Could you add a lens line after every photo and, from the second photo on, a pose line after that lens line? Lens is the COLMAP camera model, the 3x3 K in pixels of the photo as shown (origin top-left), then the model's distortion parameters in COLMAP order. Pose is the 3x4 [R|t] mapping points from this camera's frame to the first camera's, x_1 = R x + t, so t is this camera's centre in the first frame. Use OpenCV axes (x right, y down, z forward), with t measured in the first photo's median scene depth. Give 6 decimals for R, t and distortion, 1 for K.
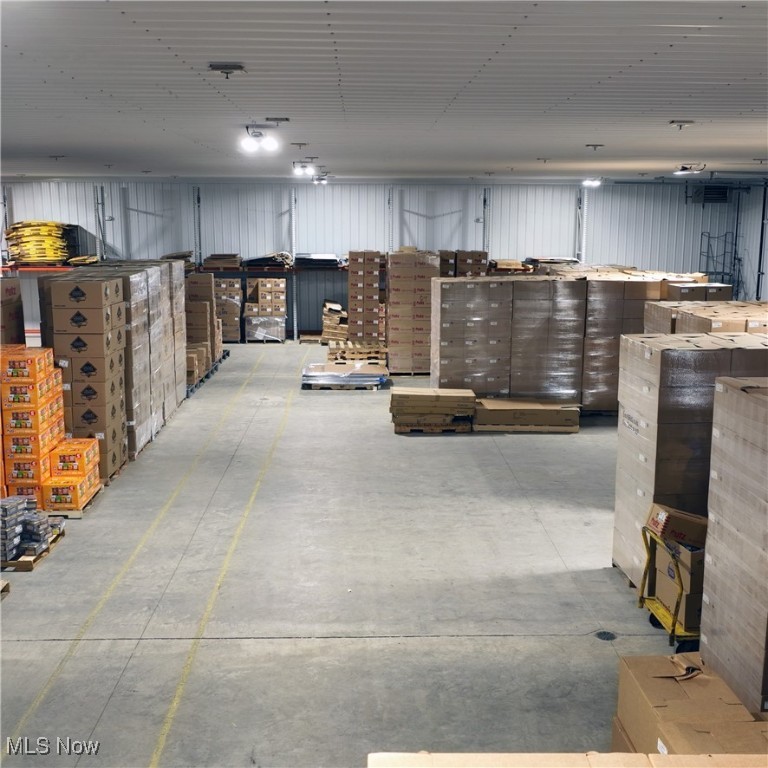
lens RADIAL K [[960.5, 0, 383.5], [0, 960.5, 389.3], [0, 0, 1]] dist [0.004618, 0.000000]
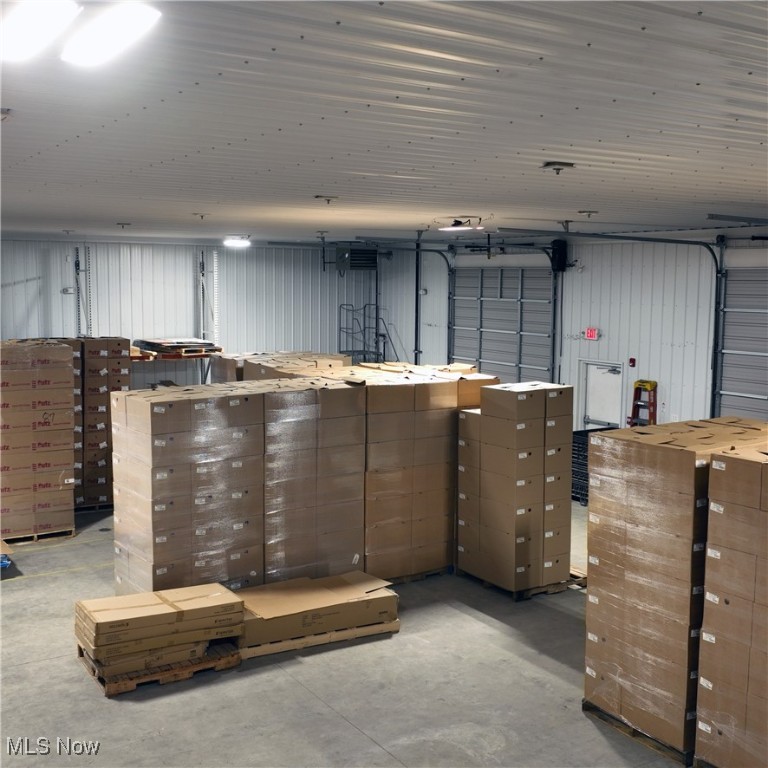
lens RADIAL K [[960.5, 0, 380.8], [0, 960.5, 383.0], [0, 0, 1]] dist [0.004618, 0.000000]
pose [[0.858412, -0.051497, 0.510370, -0.110476], [0.088795, 0.994846, -0.048966, -0.079819], [-0.505217, 0.087352, 0.858560, 0.419636]]
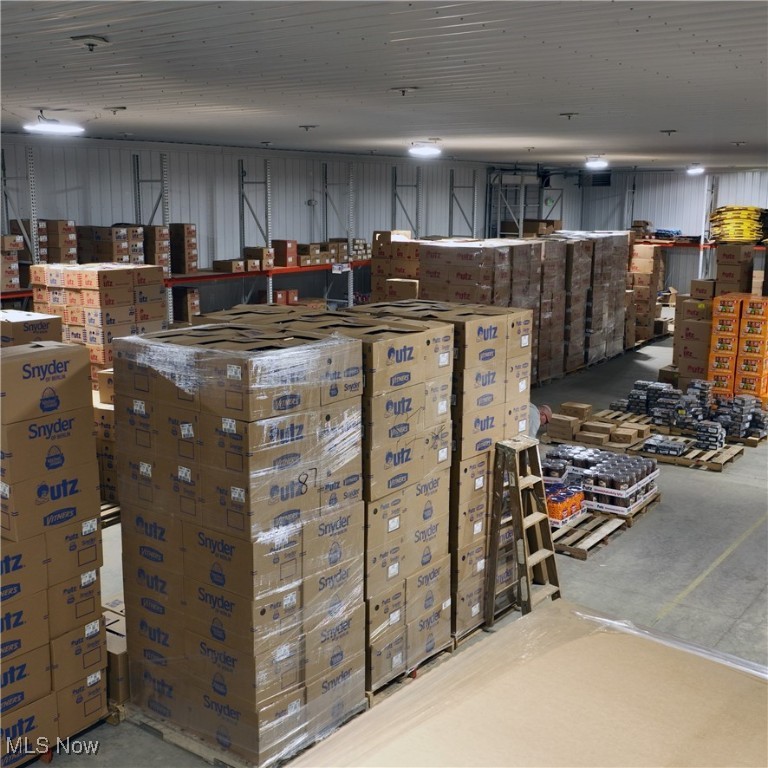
lens RADIAL K [[960.5, 0, 383.2], [0, 960.5, 382.9], [0, 0, 1]] dist [0.004618, 0.000000]
pose [[0.796171, 0.116305, -0.593789, 0.021606], [-0.114091, 0.992606, 0.041444, 0.082105], [0.594218, 0.034749, 0.803553, -0.387071]]
